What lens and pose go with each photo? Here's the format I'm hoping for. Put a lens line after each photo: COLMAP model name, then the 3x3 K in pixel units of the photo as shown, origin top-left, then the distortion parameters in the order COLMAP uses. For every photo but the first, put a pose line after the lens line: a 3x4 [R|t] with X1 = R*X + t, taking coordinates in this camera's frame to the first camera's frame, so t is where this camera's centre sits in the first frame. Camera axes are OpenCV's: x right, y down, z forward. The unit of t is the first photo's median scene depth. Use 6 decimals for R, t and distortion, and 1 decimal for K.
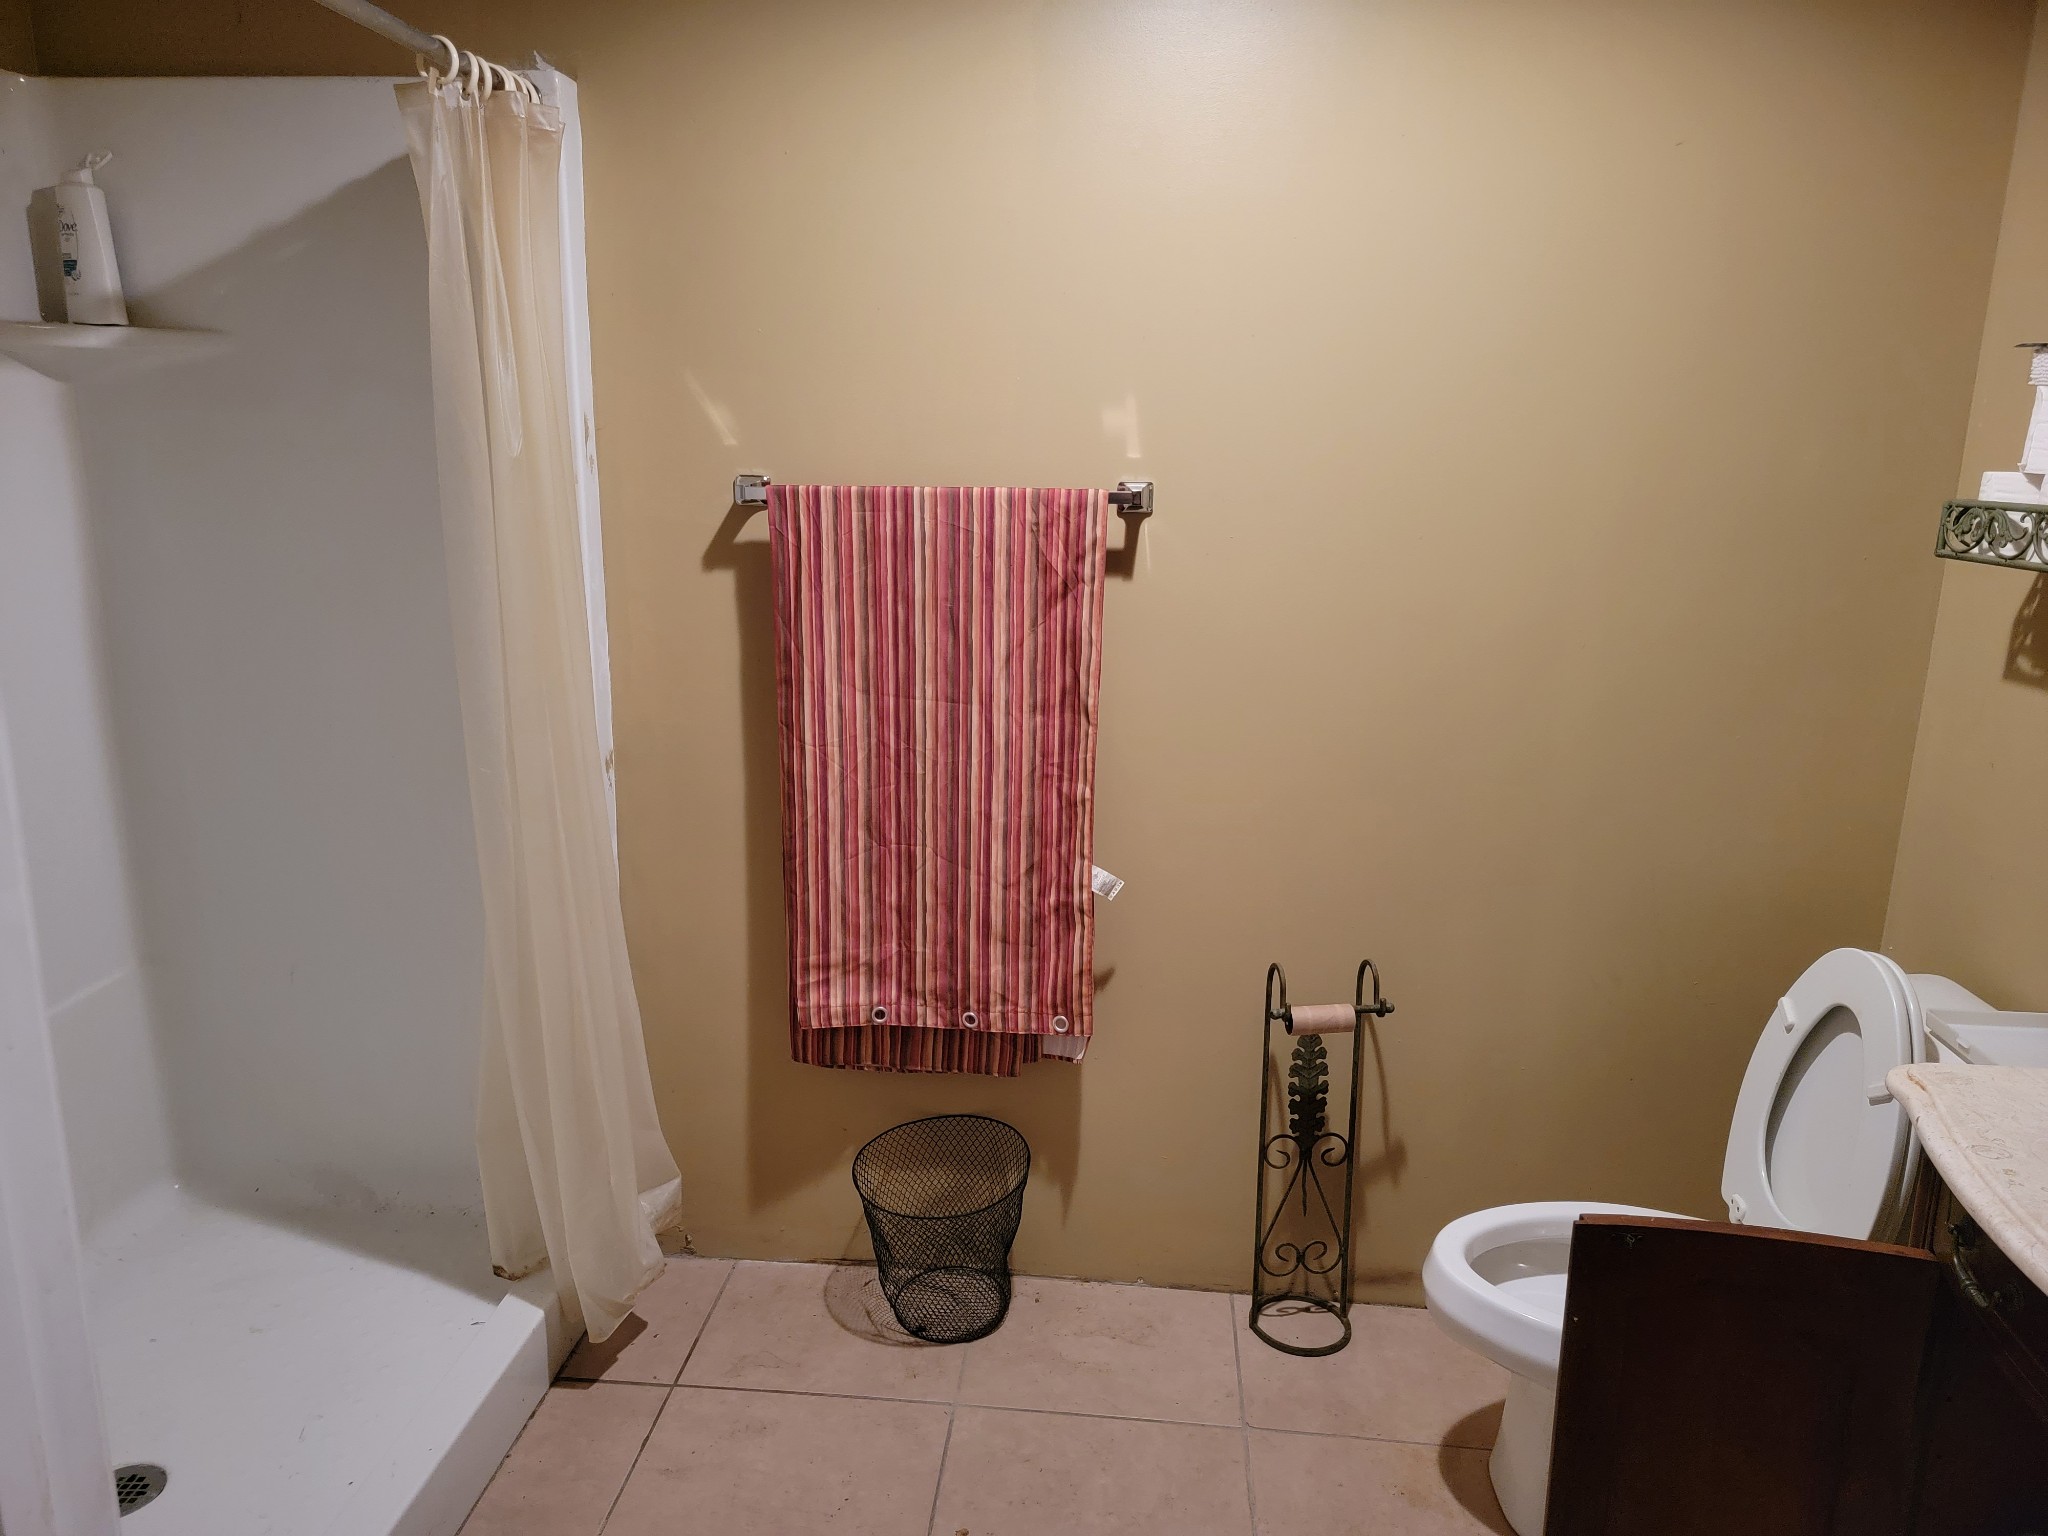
lens RADIAL K [[1372.4, 0, 1022.8], [0, 1372.4, 767.9], [0, 0, 1]] dist [0.053256, -0.041191]
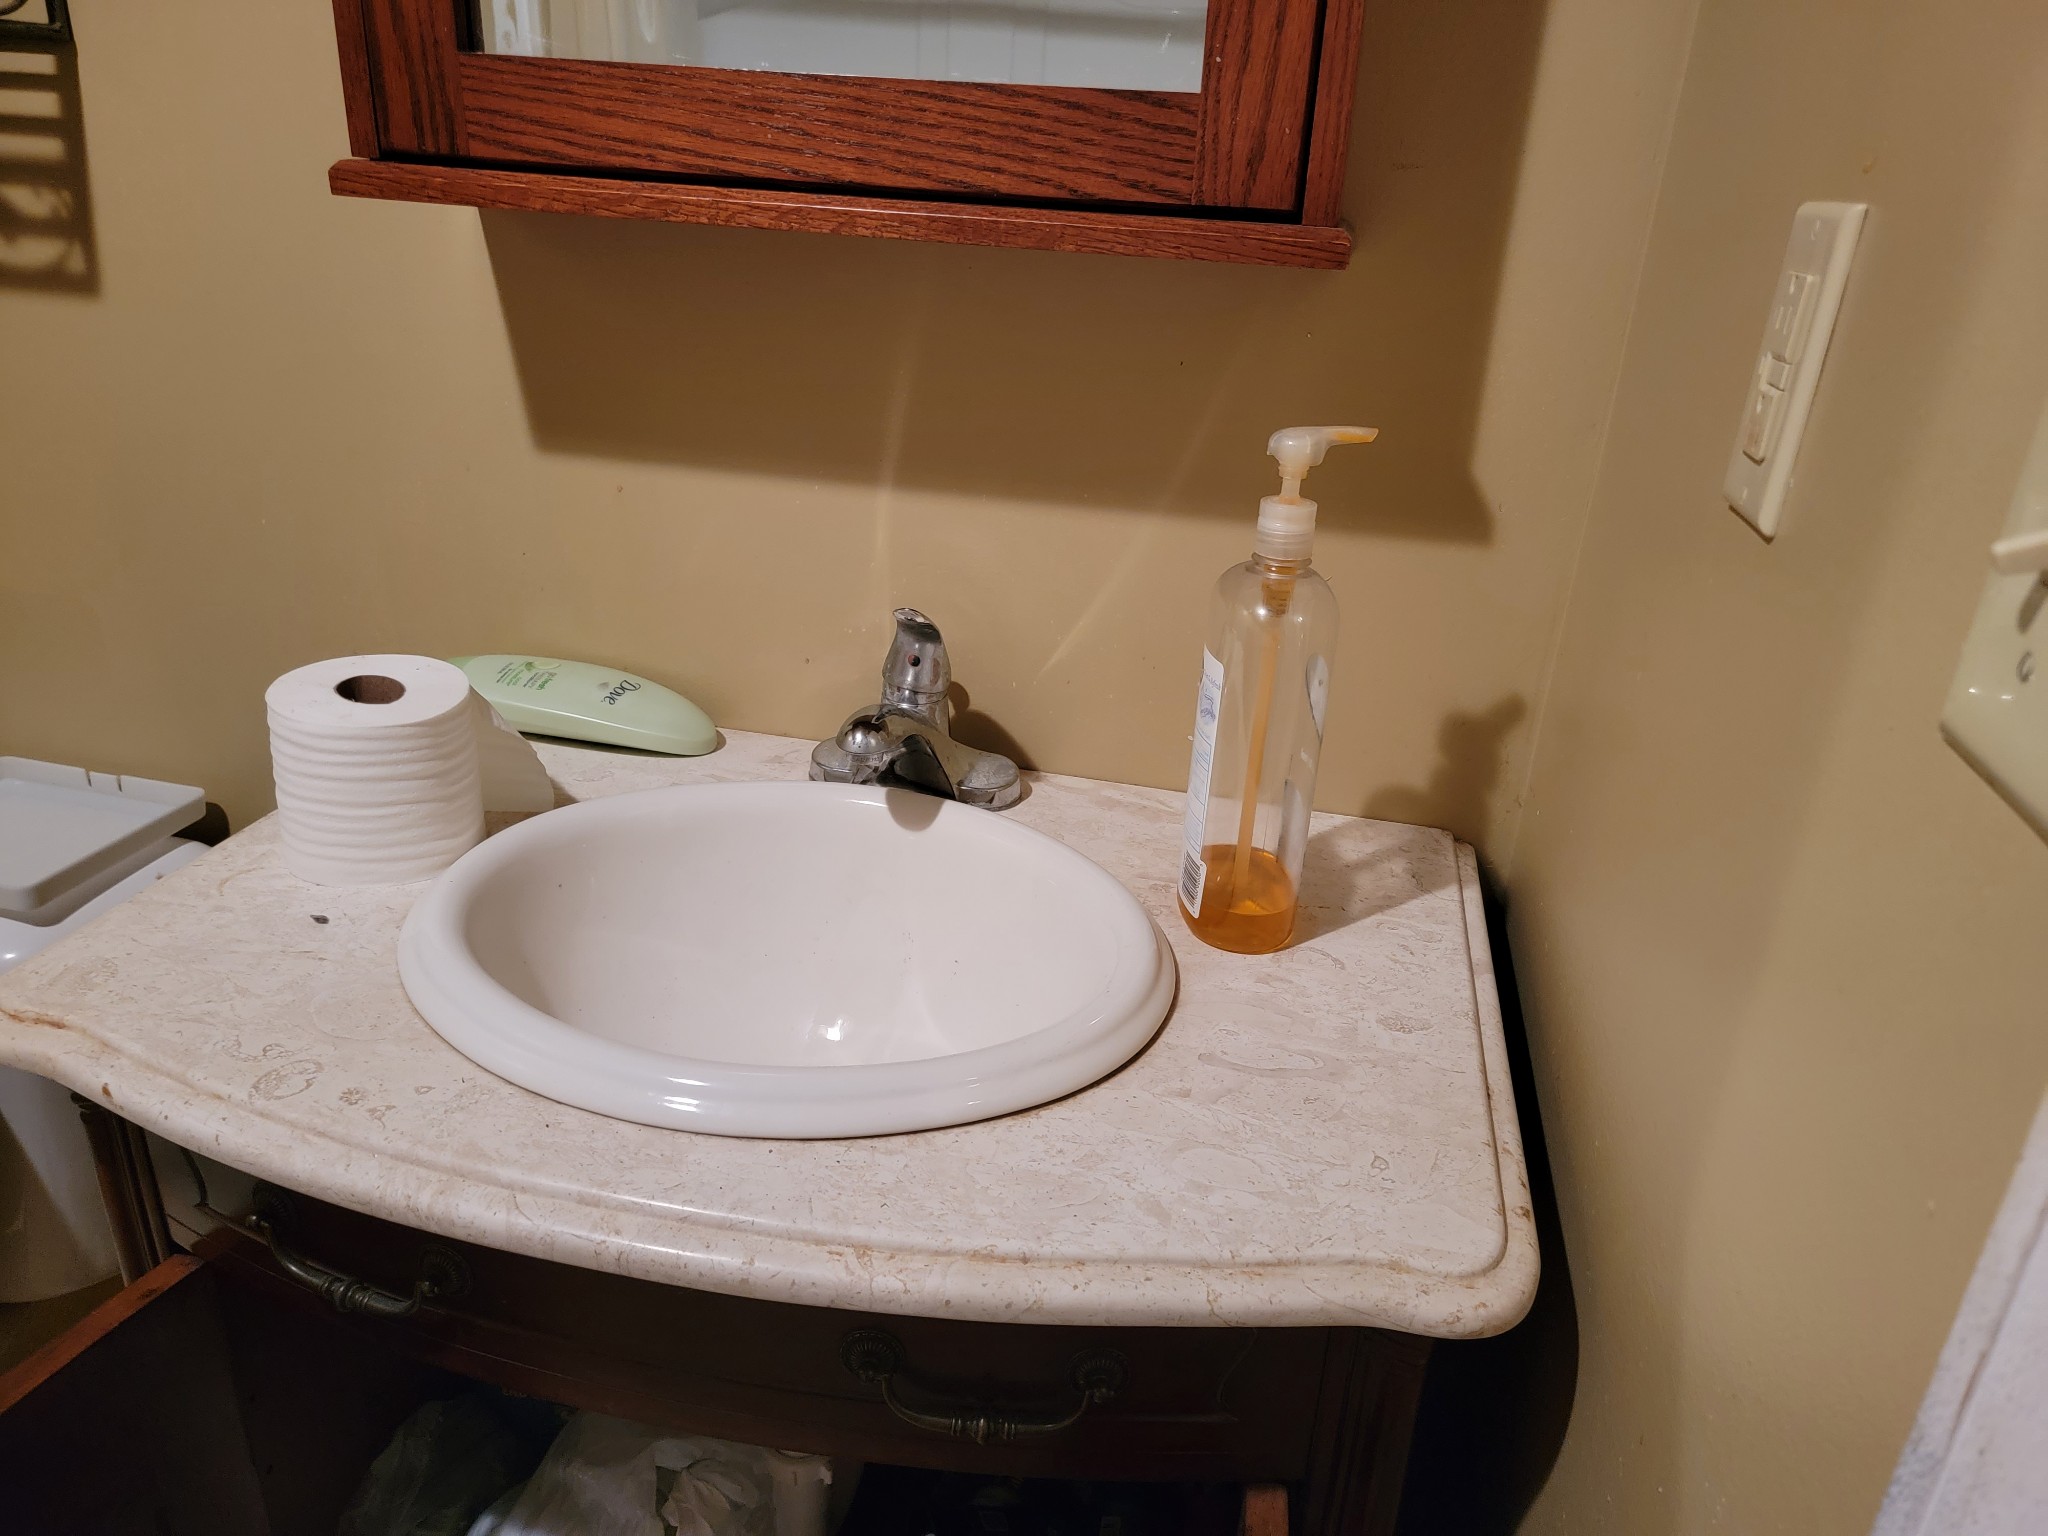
lens RADIAL K [[1372.4, 0, 1026.4], [0, 1372.4, 767.0], [0, 0, 1]] dist [0.053256, -0.041191]
pose [[0.102222, -0.399594, 0.910975, 0.272756], [0.168646, 0.909477, 0.380013, 0.002319], [-0.980362, 0.114787, 0.160359, 0.616009]]
